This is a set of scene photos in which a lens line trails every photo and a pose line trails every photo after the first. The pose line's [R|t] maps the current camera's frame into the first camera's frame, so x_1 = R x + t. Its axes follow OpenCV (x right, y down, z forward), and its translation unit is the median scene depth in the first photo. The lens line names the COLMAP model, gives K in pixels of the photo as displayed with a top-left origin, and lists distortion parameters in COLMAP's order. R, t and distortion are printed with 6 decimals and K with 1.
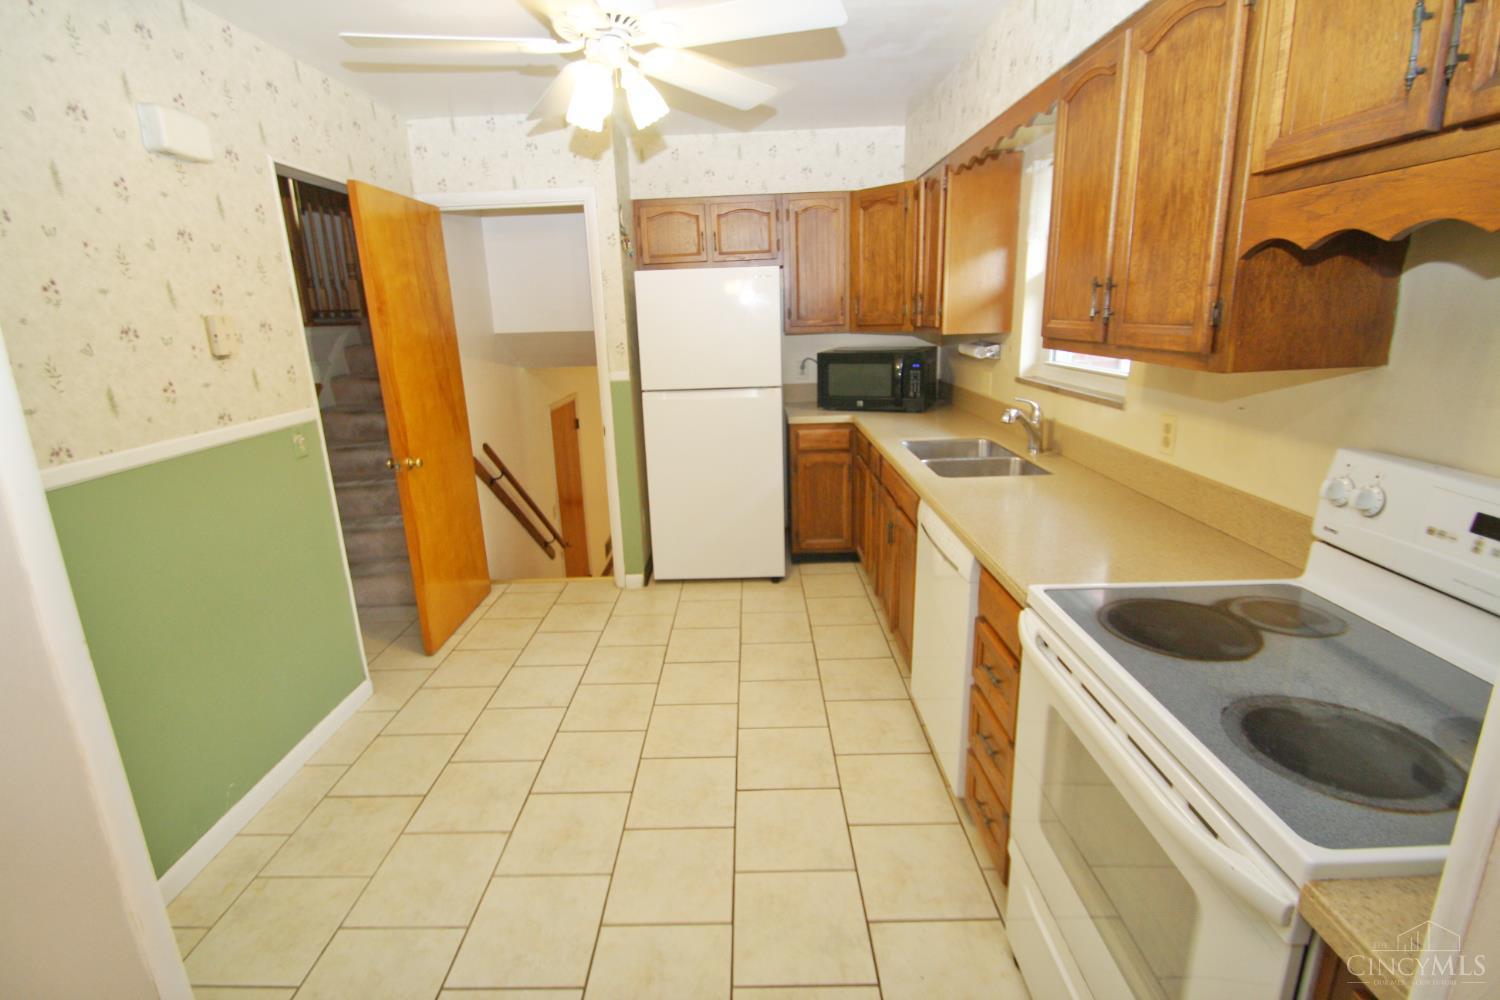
lens RADIAL K [[702.5, 0, 736.9], [0, 702.5, 491.4], [0, 0, 1]] dist [0.015094, -0.013308]
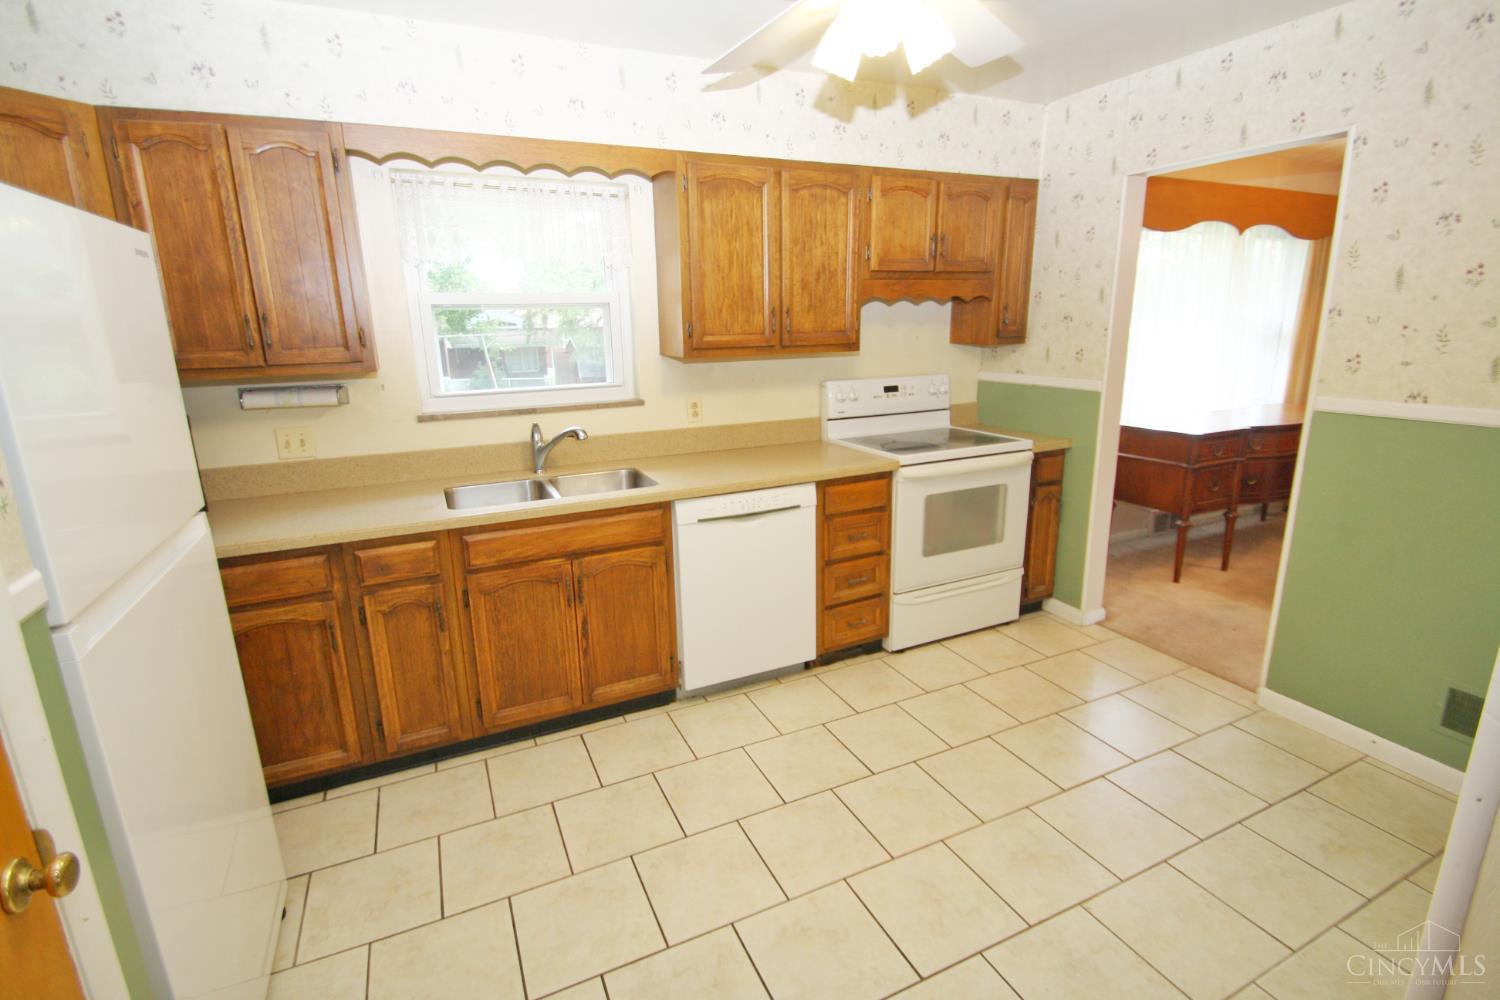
lens RADIAL K [[702.5, 0, 736.9], [0, 702.5, 491.4], [0, 0, 1]] dist [0.015094, -0.013308]
pose [[-0.433547, -0.169545, 0.885038, -1.176786], [0.261607, 0.916162, 0.303659, -0.506772], [-0.862322, 0.363182, -0.352845, 2.137325]]
